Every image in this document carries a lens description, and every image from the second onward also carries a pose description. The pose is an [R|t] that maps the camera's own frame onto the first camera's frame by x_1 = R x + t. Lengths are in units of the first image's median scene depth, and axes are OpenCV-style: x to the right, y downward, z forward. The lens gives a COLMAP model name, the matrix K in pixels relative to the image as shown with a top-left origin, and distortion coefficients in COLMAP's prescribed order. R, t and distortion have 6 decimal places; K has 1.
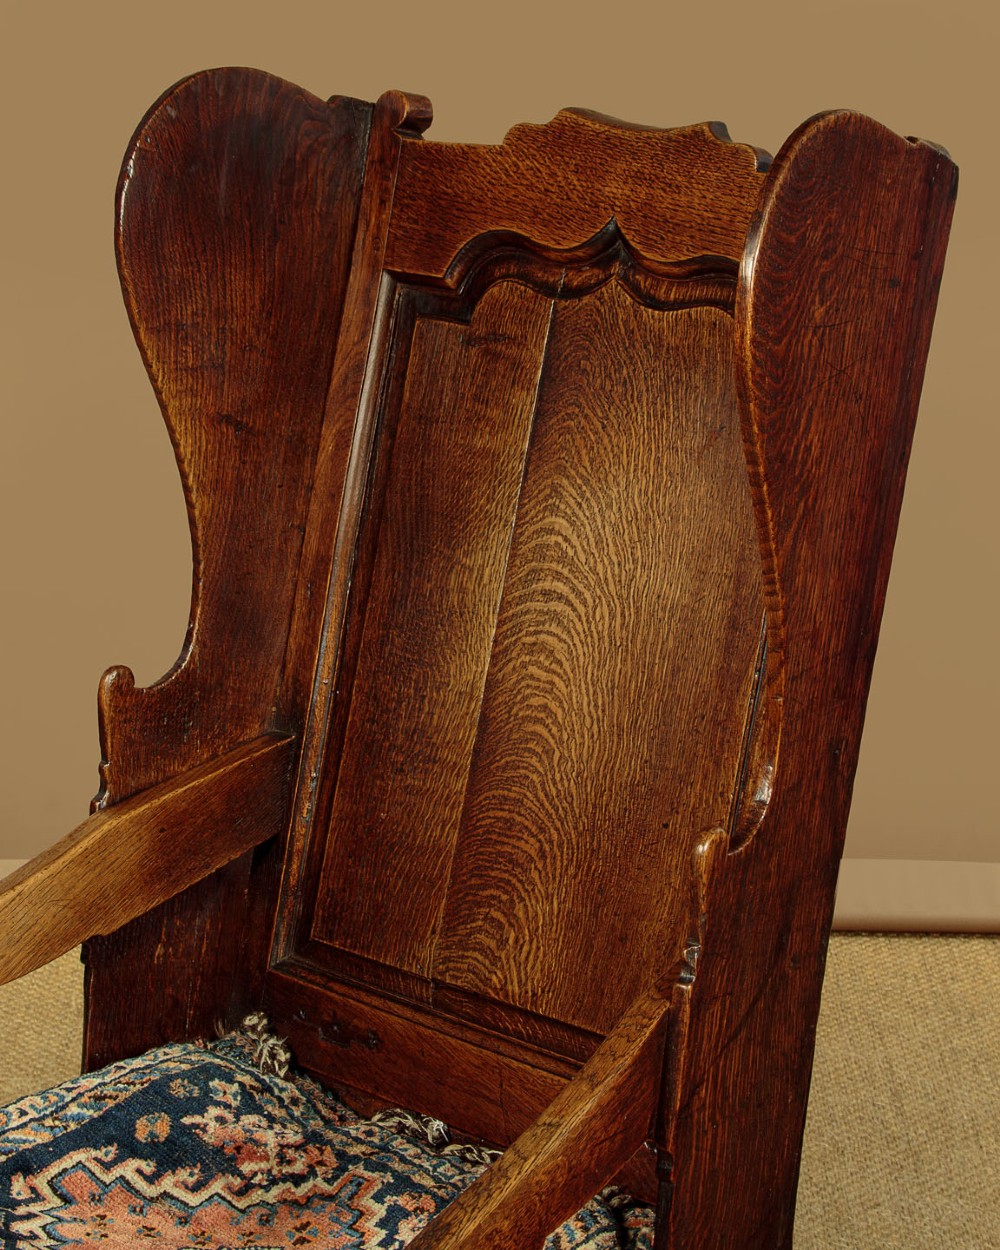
lens RADIAL K [[3053.2, 0, 428.4], [0, 3053.2, 557.7], [0, 0, 1]] dist [0.198320, 0.000000]
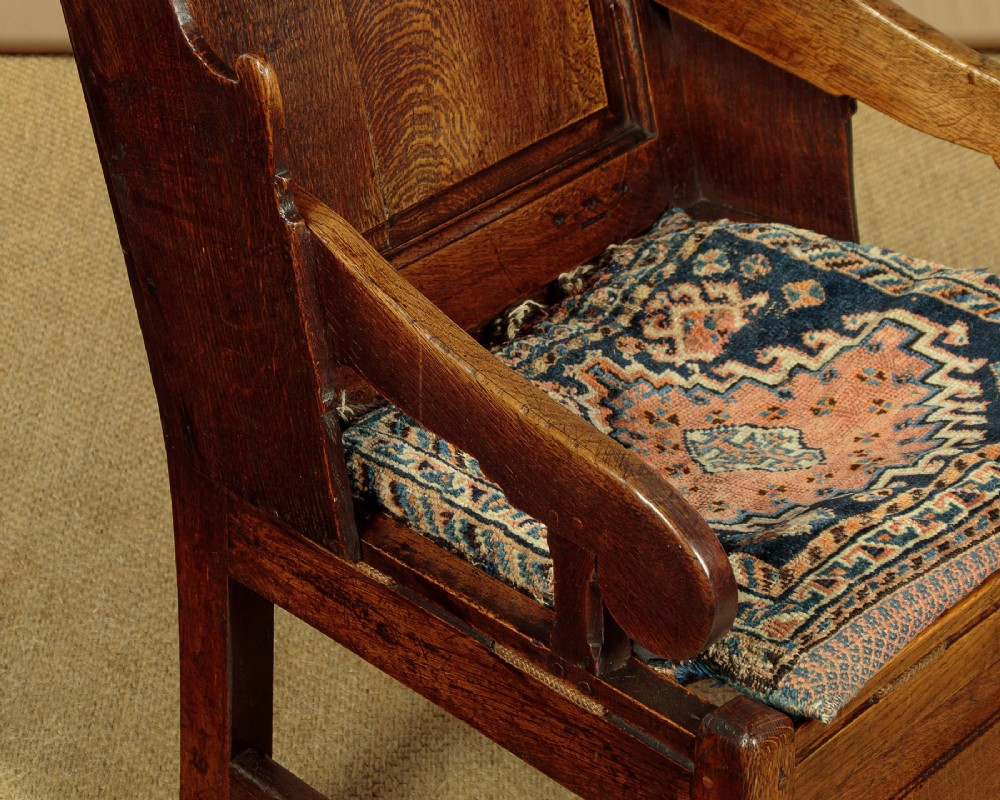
lens RADIAL K [[2817.3, 0, 533.7], [0, 2817.3, 406.5], [0, 0, 1]] dist [-0.011118, 0.000000]
pose [[-0.048772, -0.482111, 0.874751, -0.781242], [0.261601, 0.839055, 0.477024, -0.210681], [-0.963943, 0.252101, 0.085198, 0.918391]]
